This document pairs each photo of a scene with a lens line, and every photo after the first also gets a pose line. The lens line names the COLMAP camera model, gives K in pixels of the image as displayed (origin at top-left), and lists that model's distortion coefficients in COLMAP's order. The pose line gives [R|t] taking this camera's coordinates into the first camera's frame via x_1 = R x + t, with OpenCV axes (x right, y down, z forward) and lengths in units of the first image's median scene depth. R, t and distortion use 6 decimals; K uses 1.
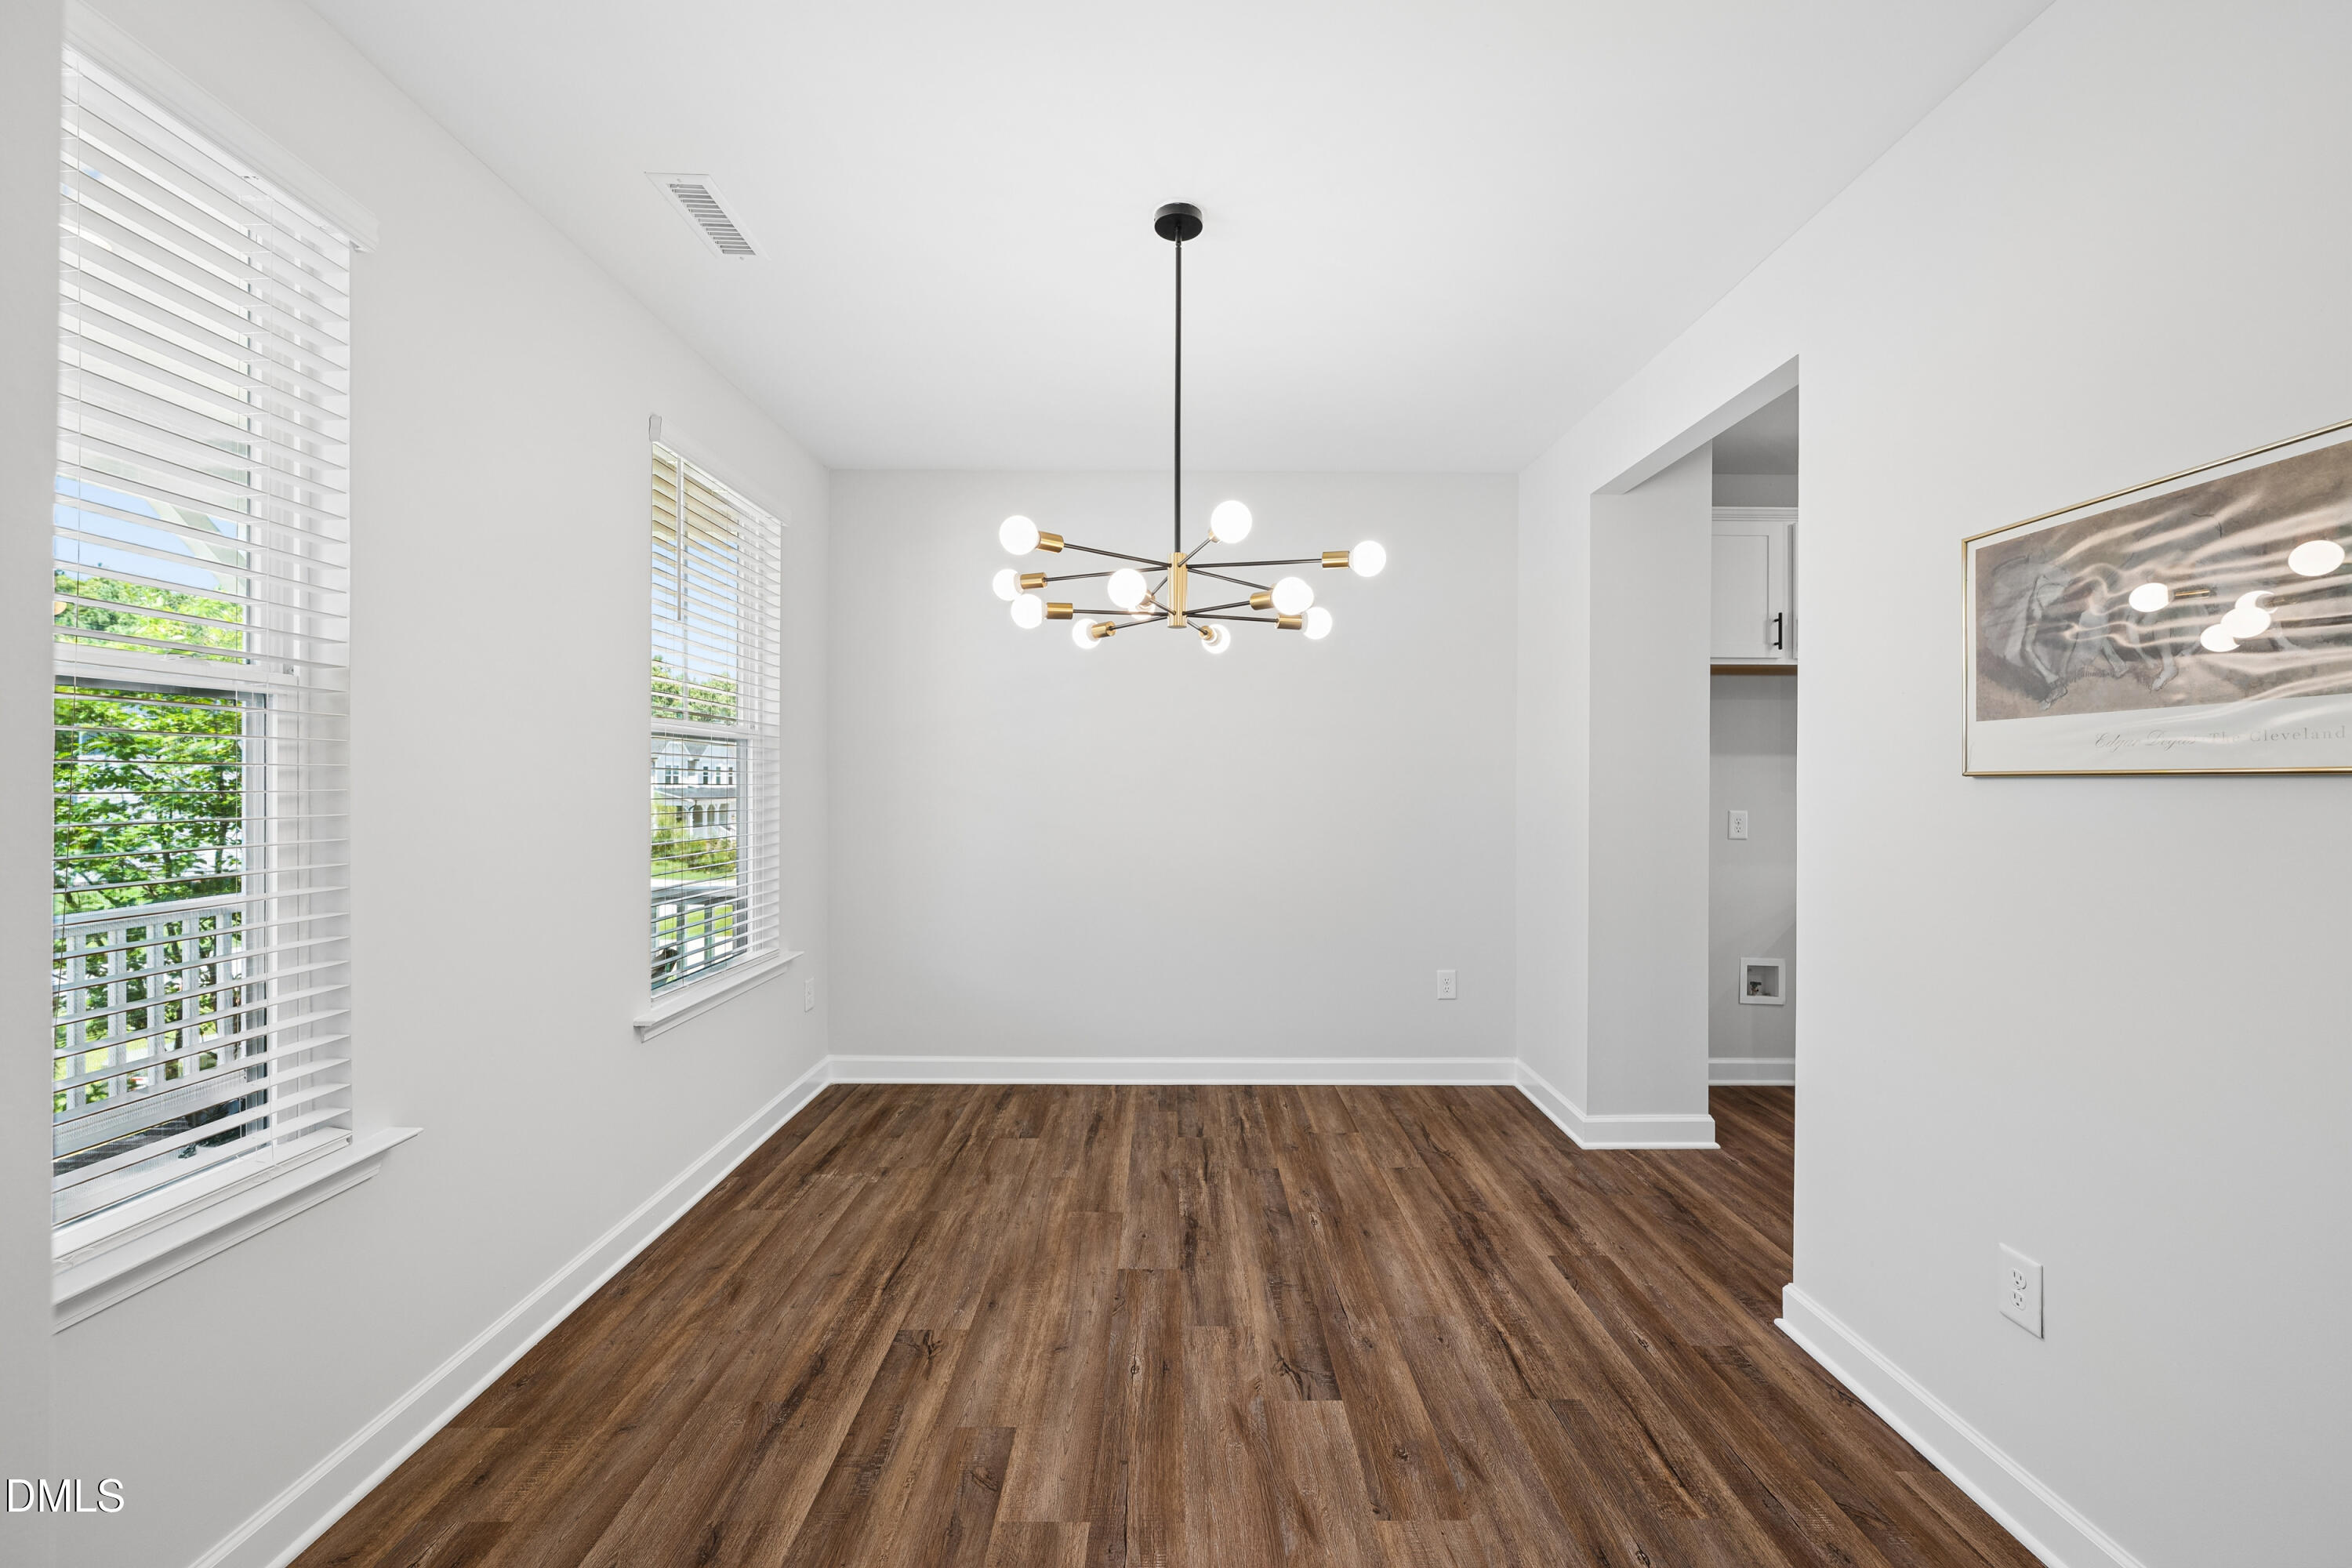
lens RADIAL K [[926.7, 0, 1175.1], [0, 926.7, 779.0], [0, 0, 1]] dist [-0.000240, 0.000006]
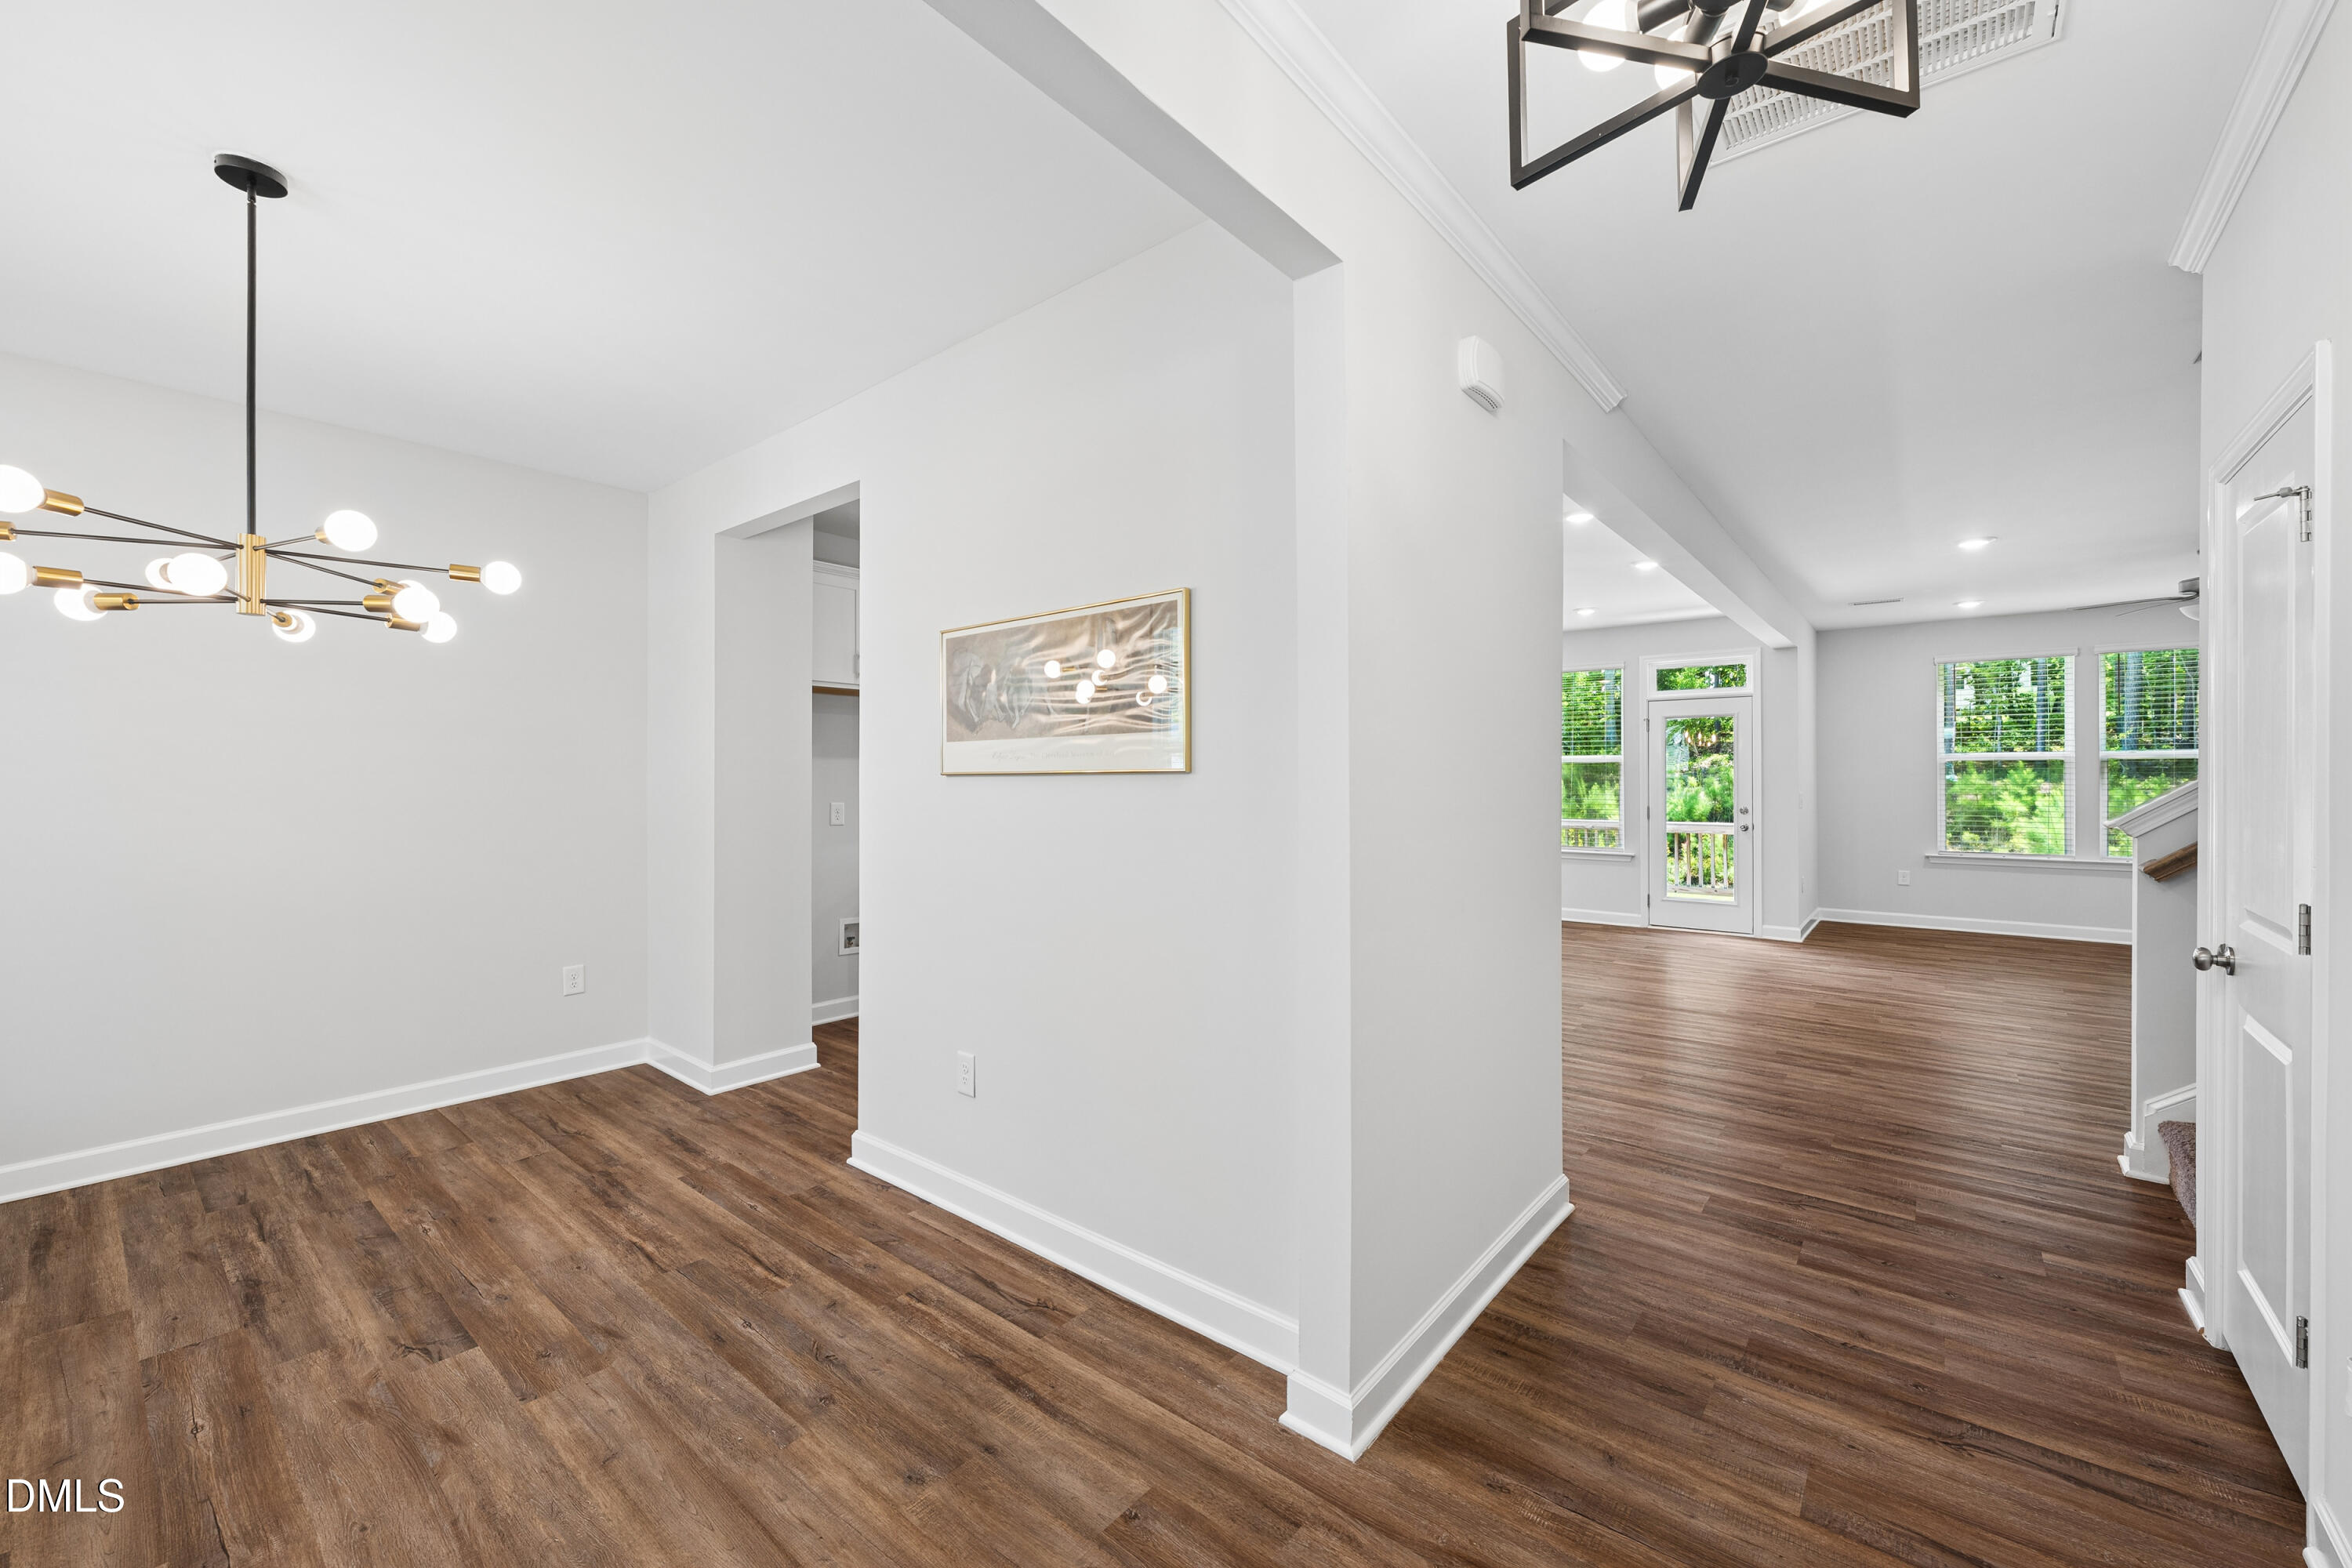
lens RADIAL K [[926.7, 0, 1175.1], [0, 926.7, 779.0], [0, 0, 1]] dist [-0.000240, 0.000006]
pose [[0.643243, -0.003846, 0.765653, -0.099127], [0.002912, 0.999992, 0.002577, 0.000684], [-0.765657, 0.000572, 0.643249, -0.263220]]
